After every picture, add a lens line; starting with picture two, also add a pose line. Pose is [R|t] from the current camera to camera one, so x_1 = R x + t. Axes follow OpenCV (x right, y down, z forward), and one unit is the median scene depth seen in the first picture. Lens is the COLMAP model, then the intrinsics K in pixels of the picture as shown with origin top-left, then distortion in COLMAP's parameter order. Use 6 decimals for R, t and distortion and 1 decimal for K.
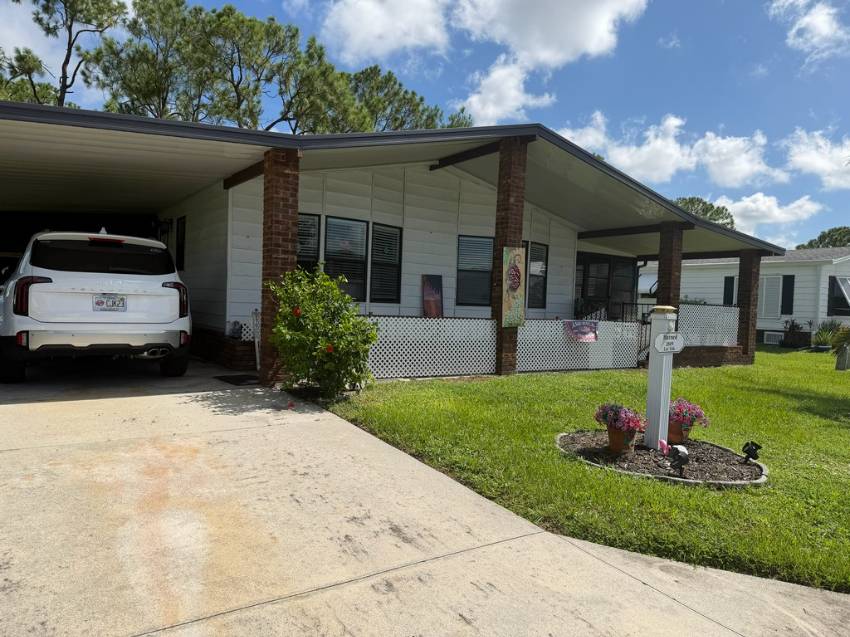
lens RADIAL K [[602.7, 0, 392.5], [0, 602.7, 317.3], [0, 0, 1]] dist [0.152211, -0.252699]
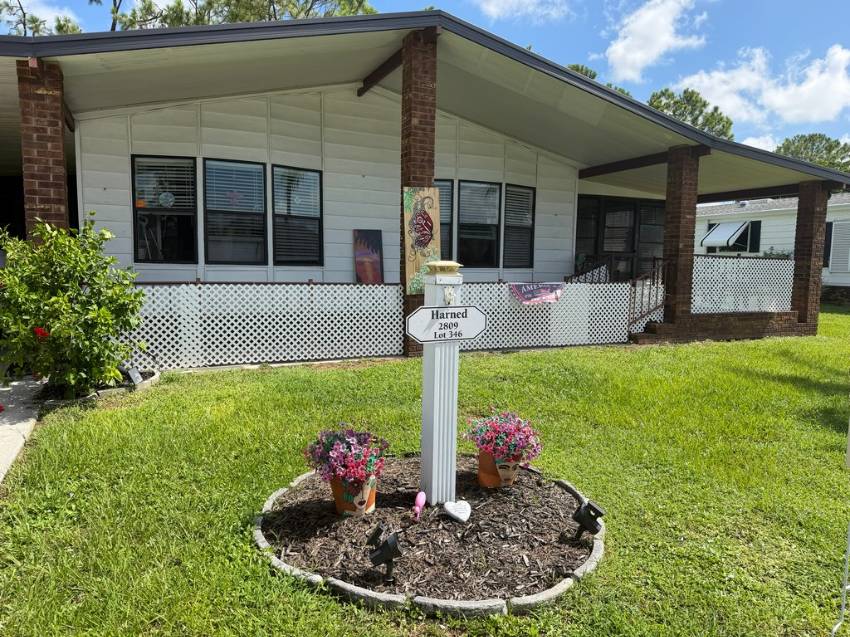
lens RADIAL K [[592.1, 0, 423.5], [0, 592.1, 315.0], [0, 0, 1]] dist [0.080914, -0.115518]
pose [[0.986579, -0.012186, -0.162829, 0.274134], [0.021596, 0.998189, 0.056148, 0.000301], [0.161849, -0.058911, 0.985055, 0.236374]]
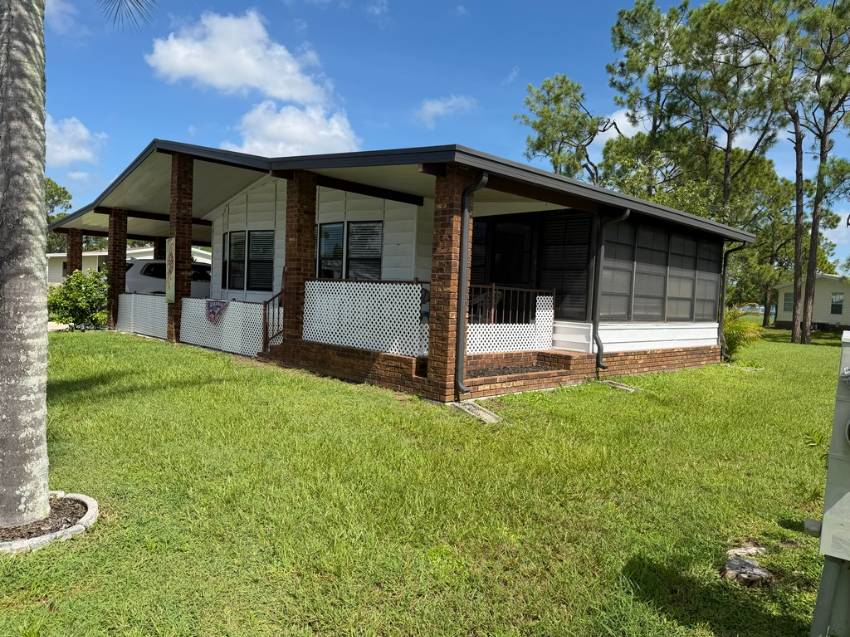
lens RADIAL K [[592.1, 0, 423.5], [0, 592.1, 315.0], [0, 0, 1]] dist [0.080914, -0.115518]
pose [[0.160007, -0.003589, -0.987109, 1.254250], [-0.060000, 0.998109, -0.013355, 0.021552], [0.985291, 0.061364, 0.159489, 1.117577]]
